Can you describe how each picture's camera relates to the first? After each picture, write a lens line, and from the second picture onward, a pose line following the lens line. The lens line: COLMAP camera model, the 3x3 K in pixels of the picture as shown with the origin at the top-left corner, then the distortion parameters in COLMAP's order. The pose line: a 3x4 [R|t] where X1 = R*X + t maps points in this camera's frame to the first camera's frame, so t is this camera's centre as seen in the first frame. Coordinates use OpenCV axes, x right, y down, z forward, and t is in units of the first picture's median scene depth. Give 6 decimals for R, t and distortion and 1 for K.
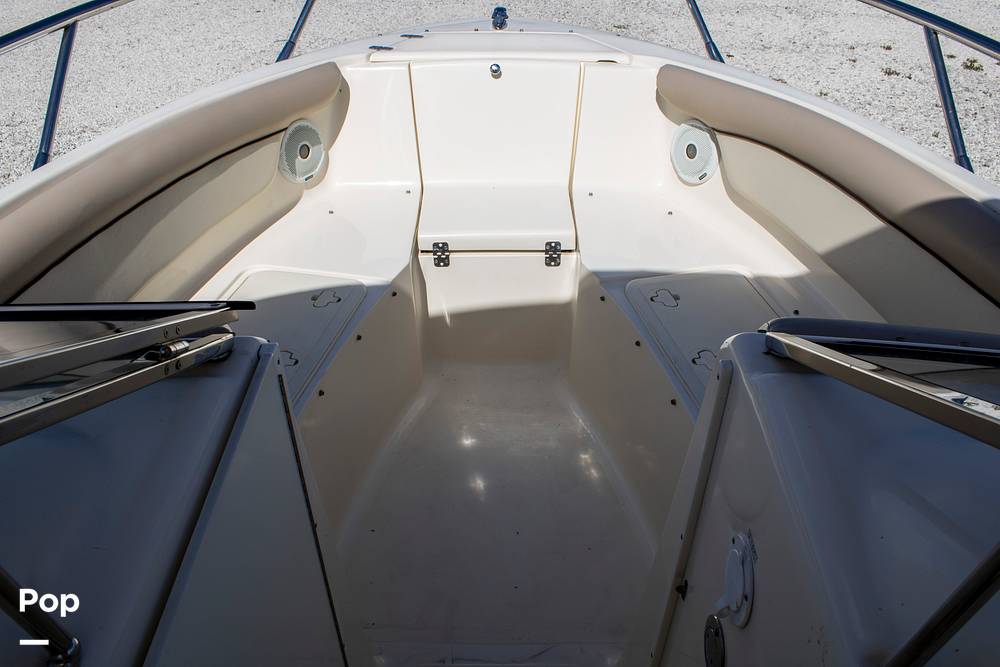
lens RADIAL K [[830.1, 0, 503.5], [0, 830.1, 330.6], [0, 0, 1]] dist [-0.174612, 0.161579]
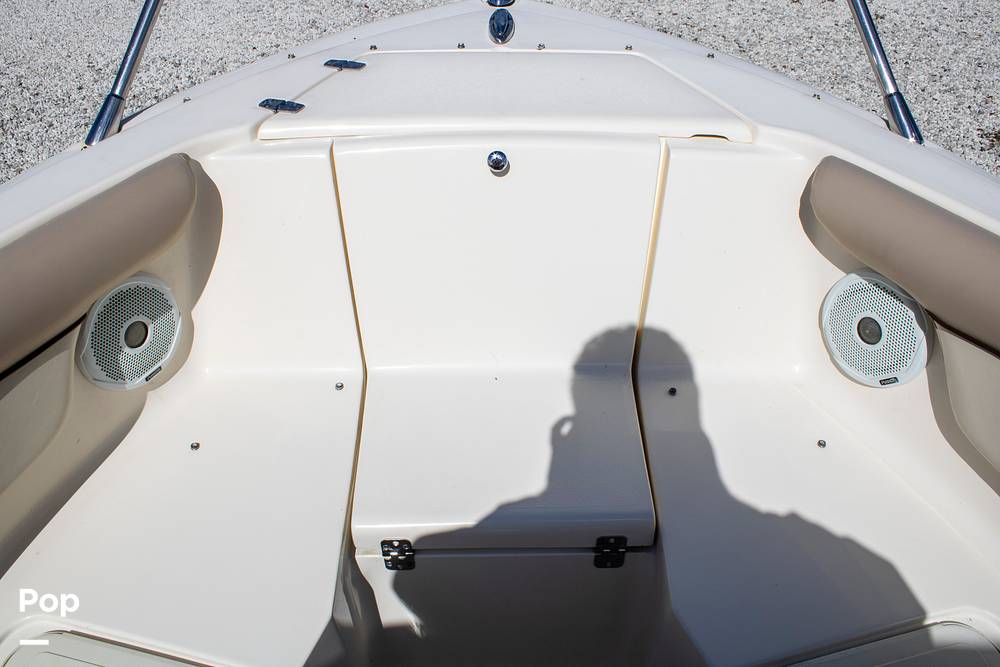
lens RADIAL K [[830.1, 0, 503.5], [0, 830.1, 330.6], [0, 0, 1]] dist [-0.174612, 0.161579]
pose [[0.999954, -0.006341, 0.007194, -0.010289], [0.005333, 0.991183, 0.132394, -0.275721], [-0.007970, -0.132349, 0.991171, 0.459830]]
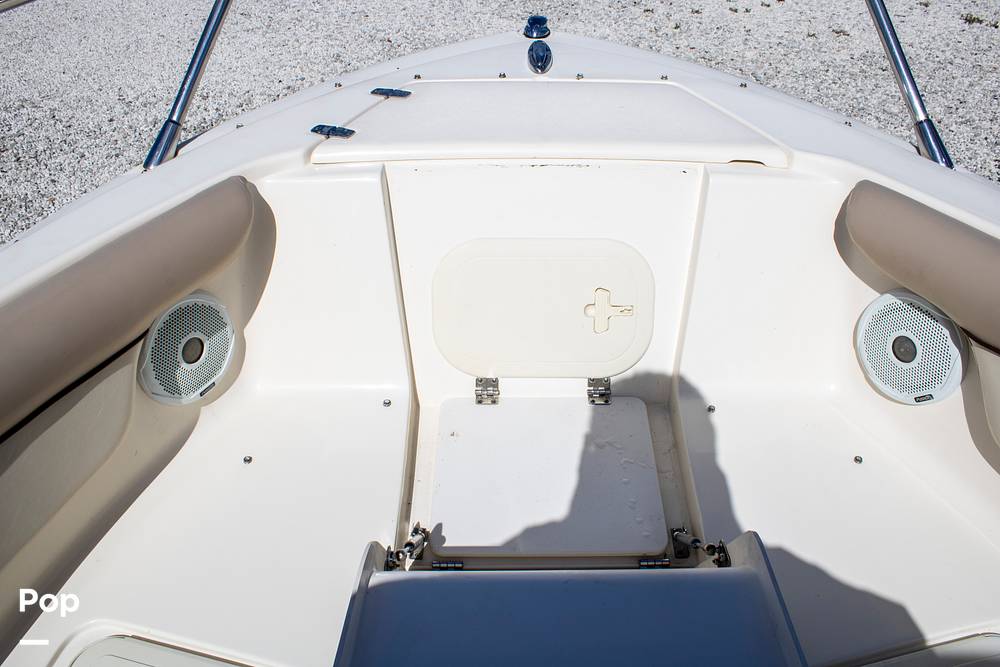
lens RADIAL K [[825.9, 0, 503.3], [0, 825.9, 336.9], [0, 0, 1]] dist [-0.170087, 0.152838]
pose [[0.999949, -0.003007, -0.009661, -0.030568], [0.003974, 0.994807, 0.101705, -0.268853], [0.009305, -0.101739, 0.994768, 0.445091]]
